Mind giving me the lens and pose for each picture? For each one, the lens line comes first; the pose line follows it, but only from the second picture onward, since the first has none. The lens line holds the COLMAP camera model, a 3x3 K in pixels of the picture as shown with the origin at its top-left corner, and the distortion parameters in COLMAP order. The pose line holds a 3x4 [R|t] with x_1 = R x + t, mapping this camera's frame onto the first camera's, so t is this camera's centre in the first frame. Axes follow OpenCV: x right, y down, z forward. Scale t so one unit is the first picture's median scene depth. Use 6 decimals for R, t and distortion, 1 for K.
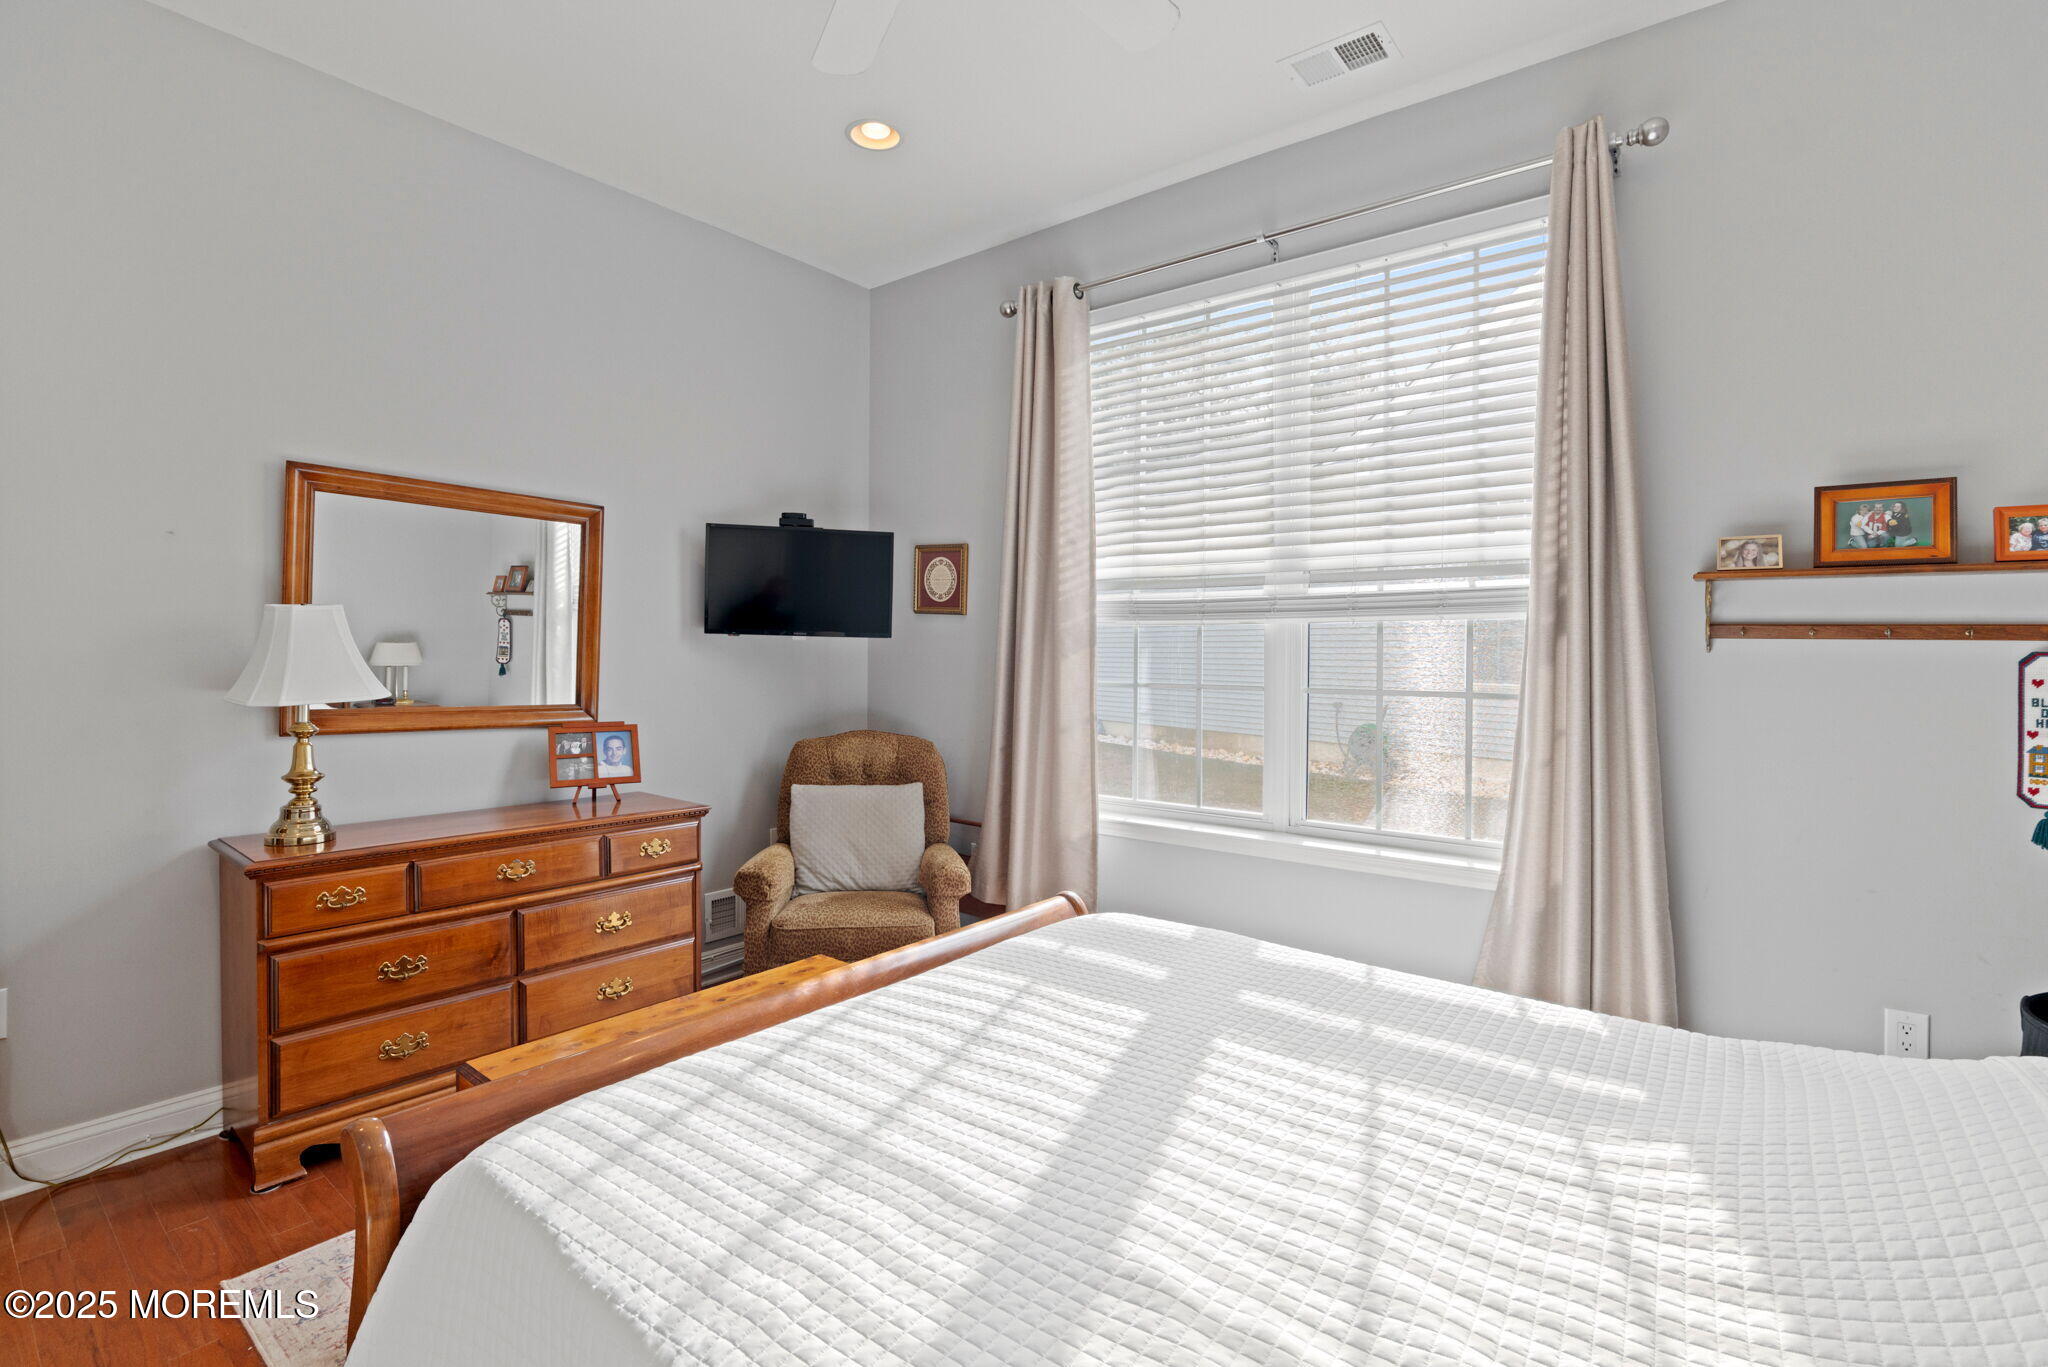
lens RADIAL K [[933.0, 0, 1028.0], [0, 933.0, 675.9], [0, 0, 1]] dist [-0.013469, 0.002859]
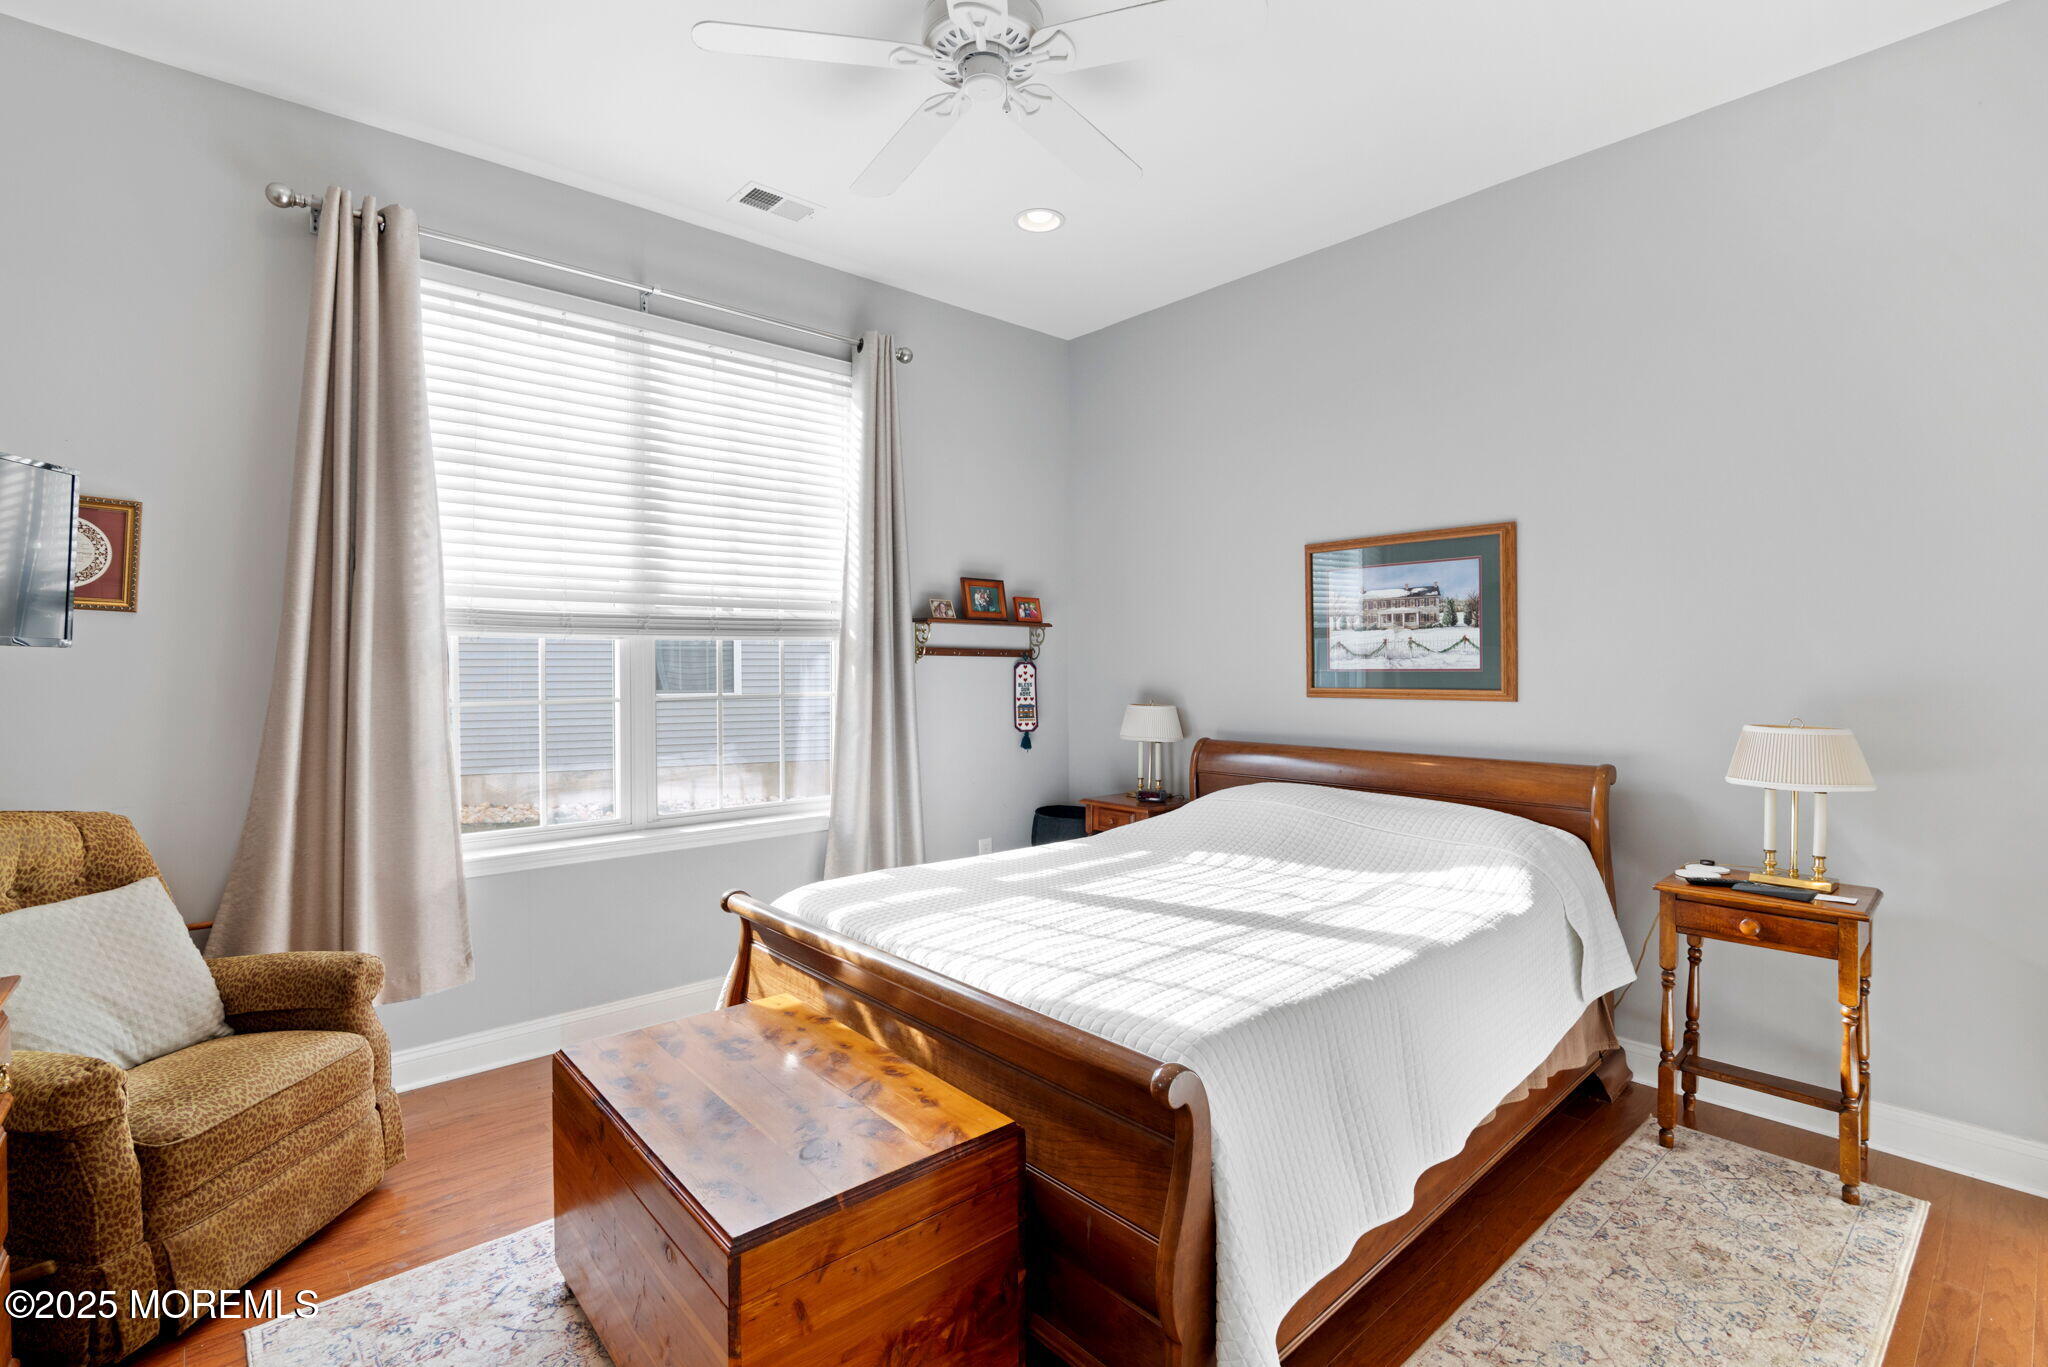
lens RADIAL K [[933.0, 0, 1031.9], [0, 933.0, 666.1], [0, 0, 1]] dist [-0.013469, 0.002859]
pose [[0.189432, -0.011778, 0.981823, -1.004086], [0.027271, 0.999605, 0.006730, -0.027094], [-0.981515, 0.025500, 0.189679, 0.482458]]
